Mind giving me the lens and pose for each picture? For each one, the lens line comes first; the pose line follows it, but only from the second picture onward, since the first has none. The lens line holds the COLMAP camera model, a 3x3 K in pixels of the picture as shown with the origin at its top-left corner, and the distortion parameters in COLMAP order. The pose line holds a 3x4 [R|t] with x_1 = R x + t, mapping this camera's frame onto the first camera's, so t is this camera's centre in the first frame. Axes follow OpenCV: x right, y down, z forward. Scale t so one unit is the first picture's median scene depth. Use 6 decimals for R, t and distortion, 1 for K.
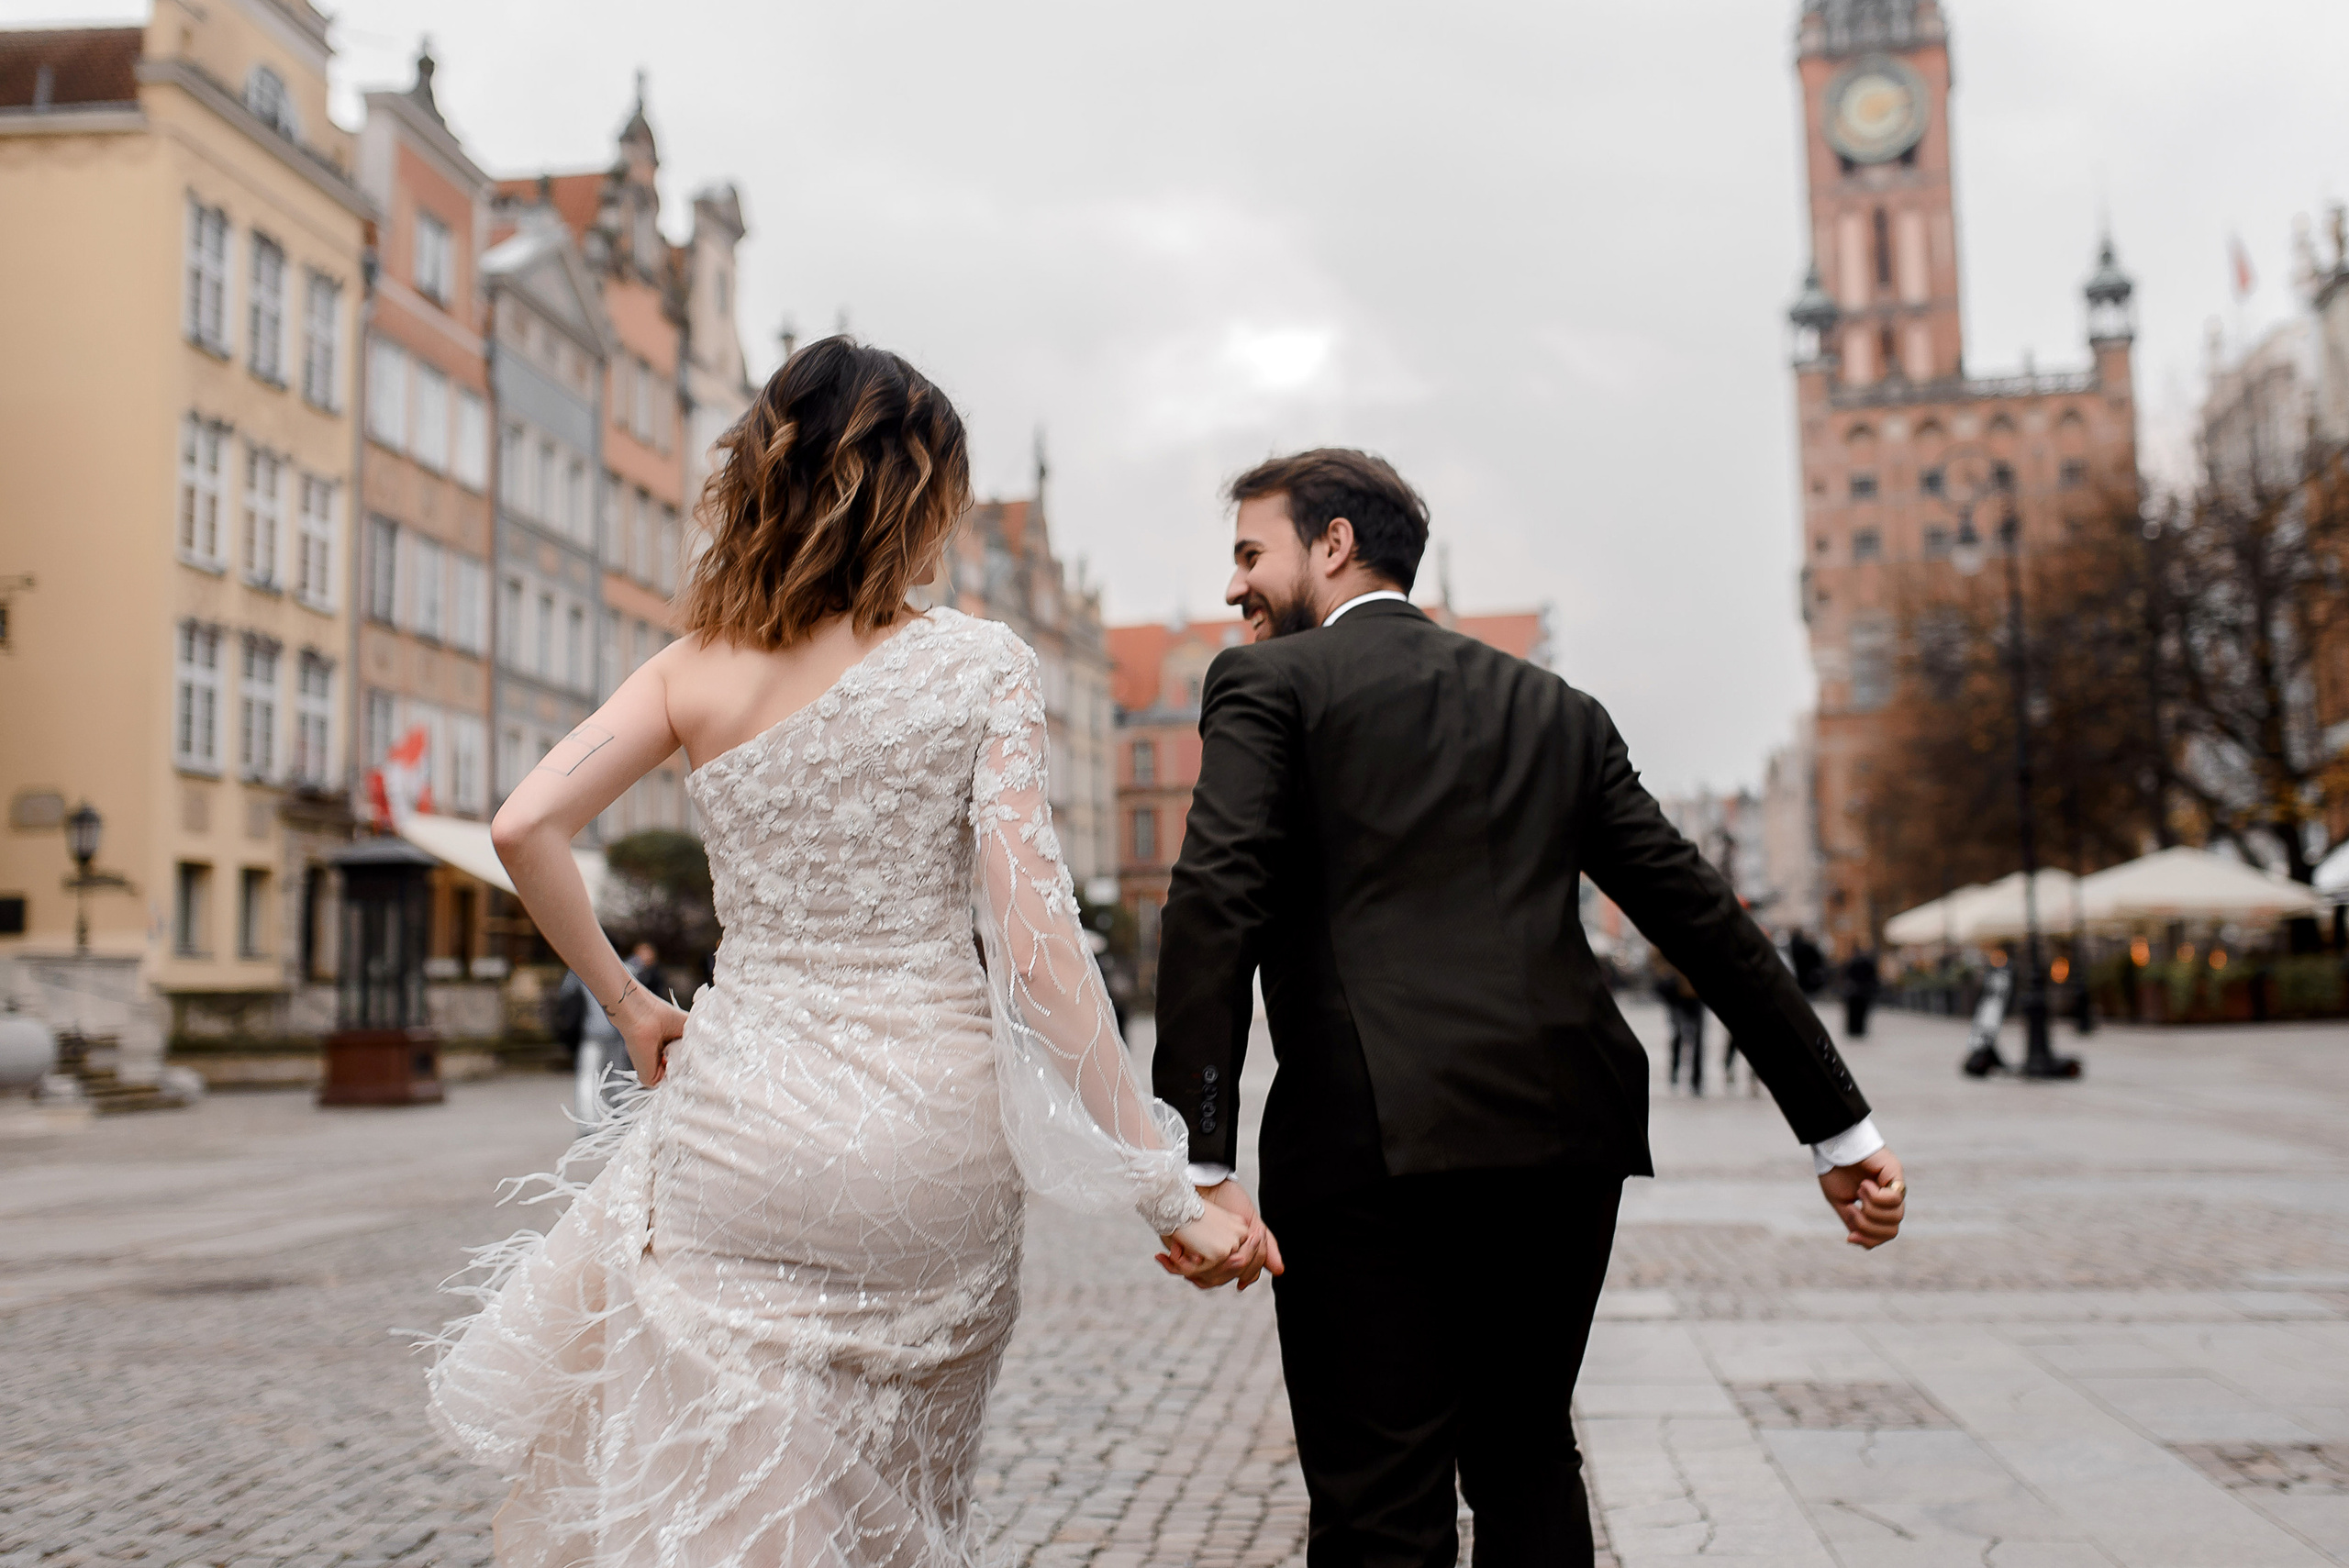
lens RADIAL K [[2190.3, 0, 1265.9], [0, 2190.3, 780.8], [0, 0, 1]] dist [-0.006544, 0.008192]
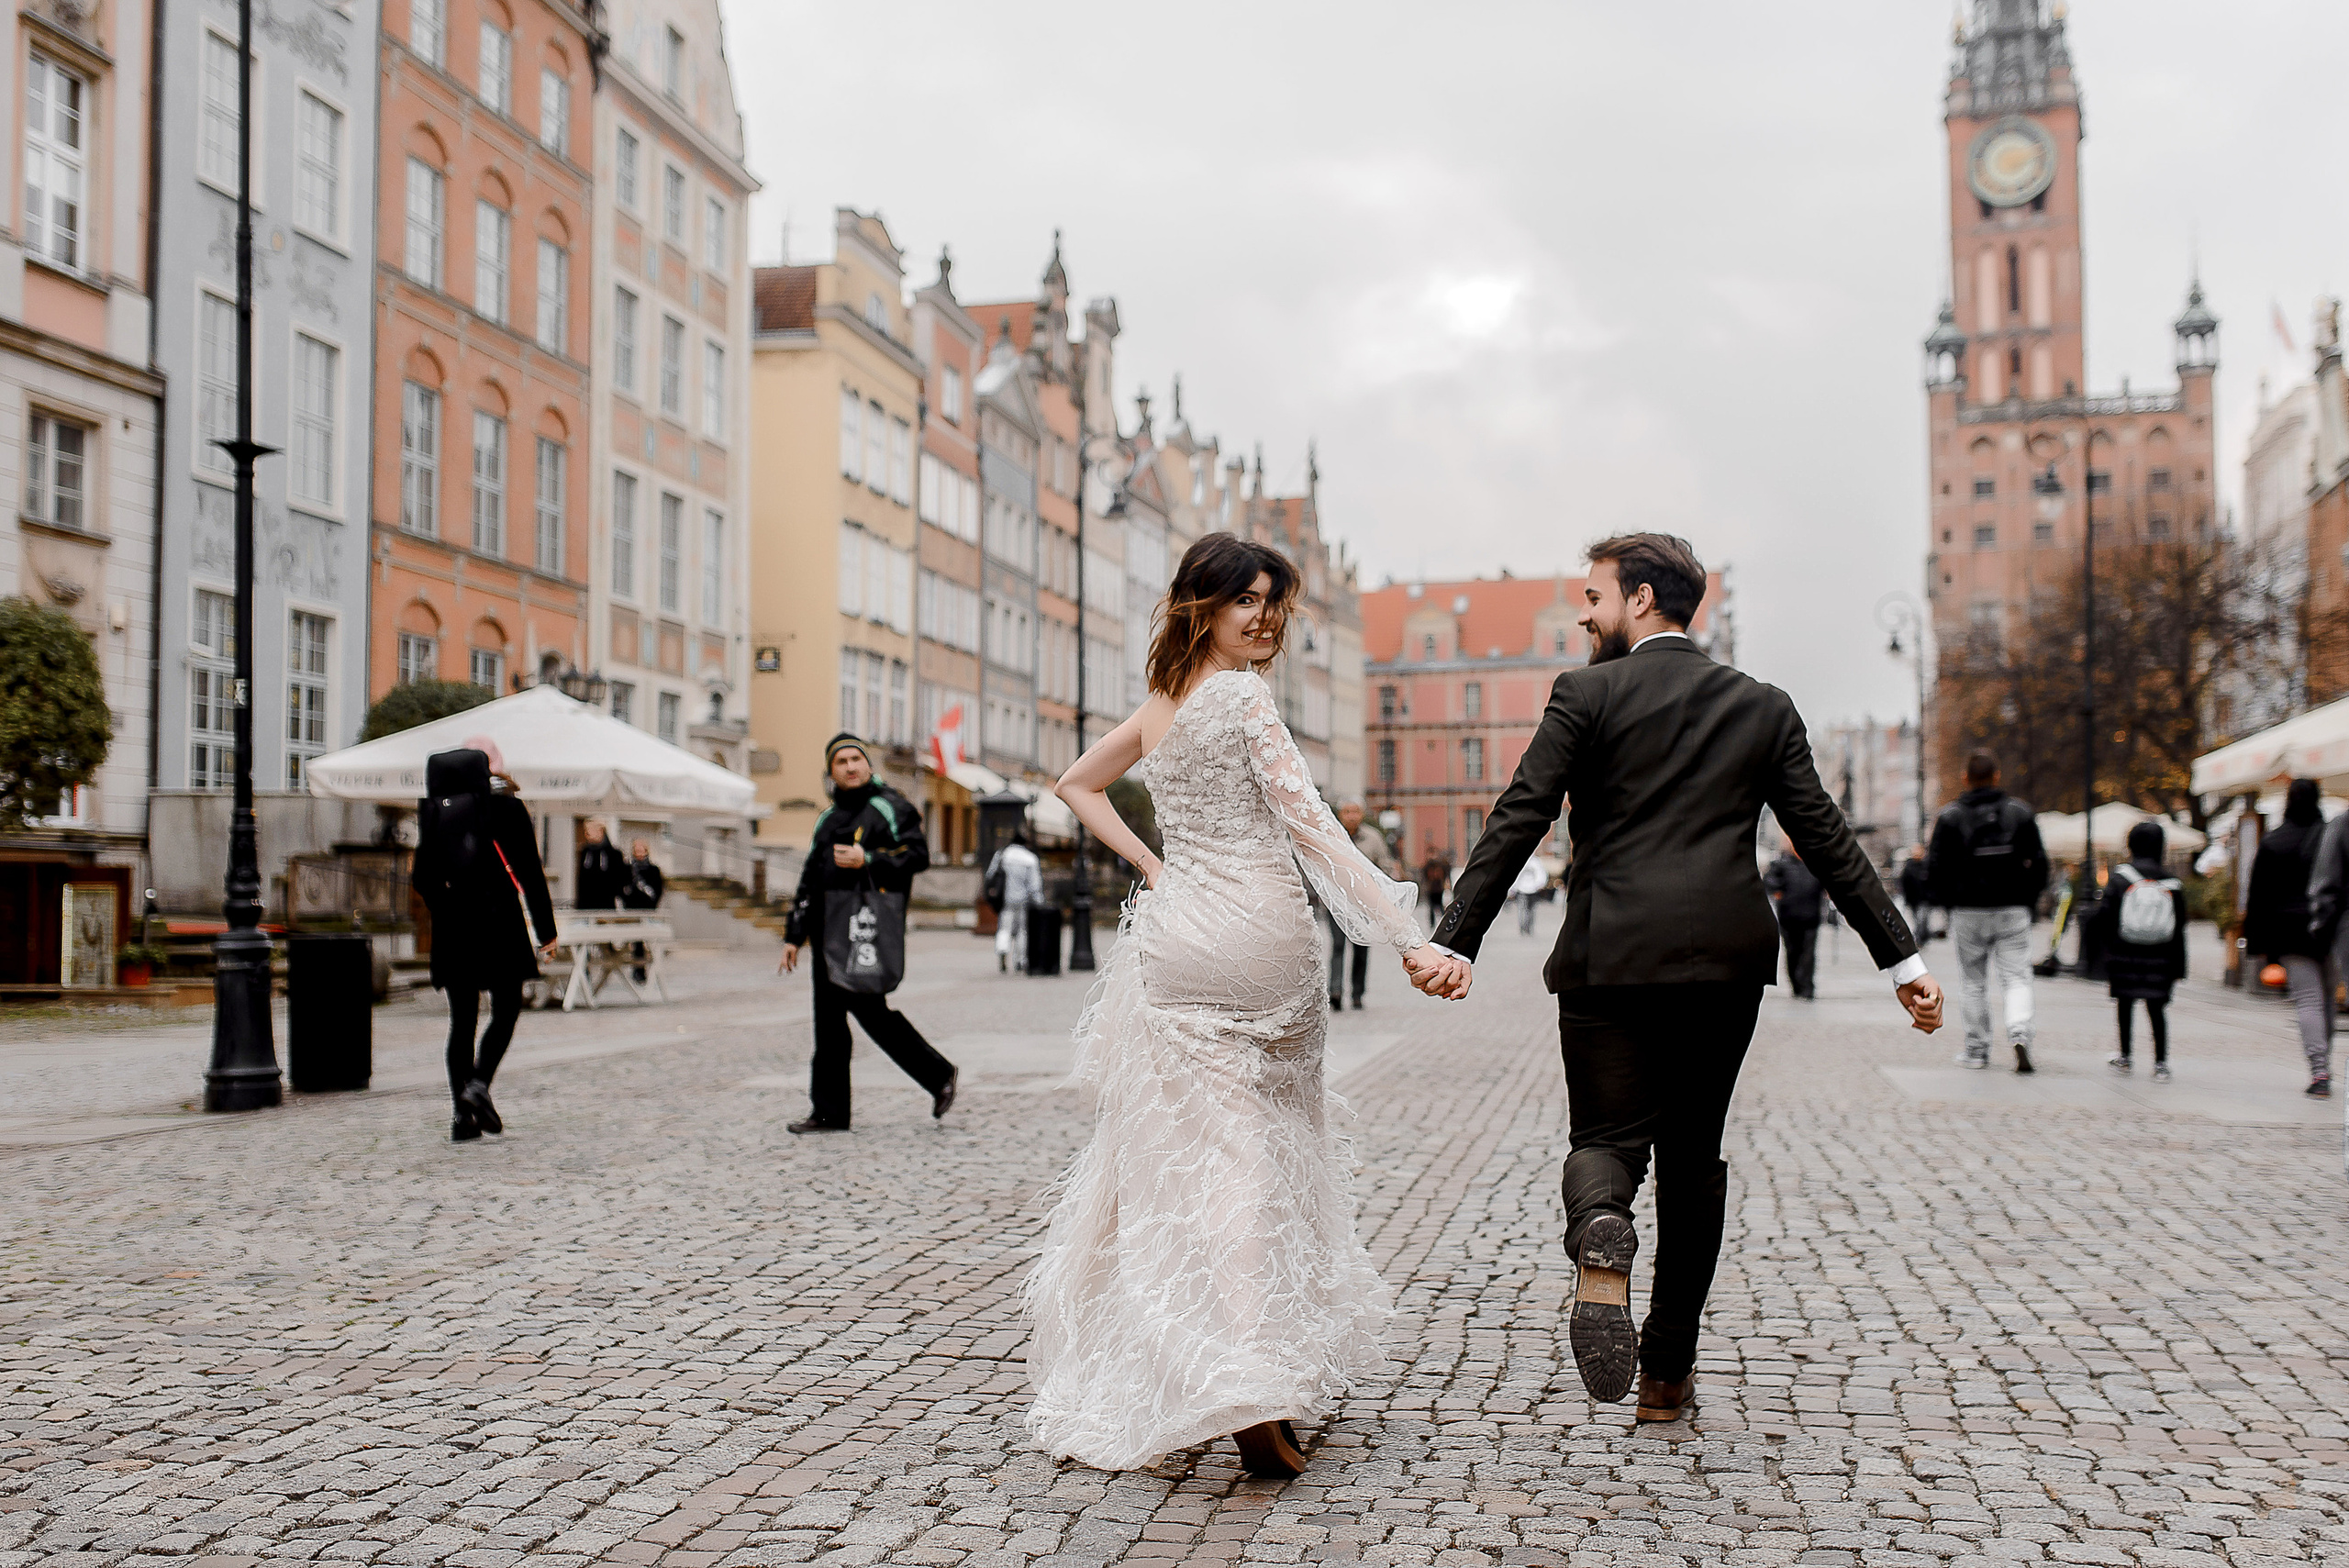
lens RADIAL K [[2356.4, 0, 1246.8], [0, 2356.4, 791.3], [0, 0, 1]] dist [-0.000291, 0.001468]
pose [[0.995440, 0.018371, -0.093608, -0.013938], [-0.013428, 0.998495, 0.053166, -0.042490], [0.094444, -0.051666, 0.994189, -0.504223]]
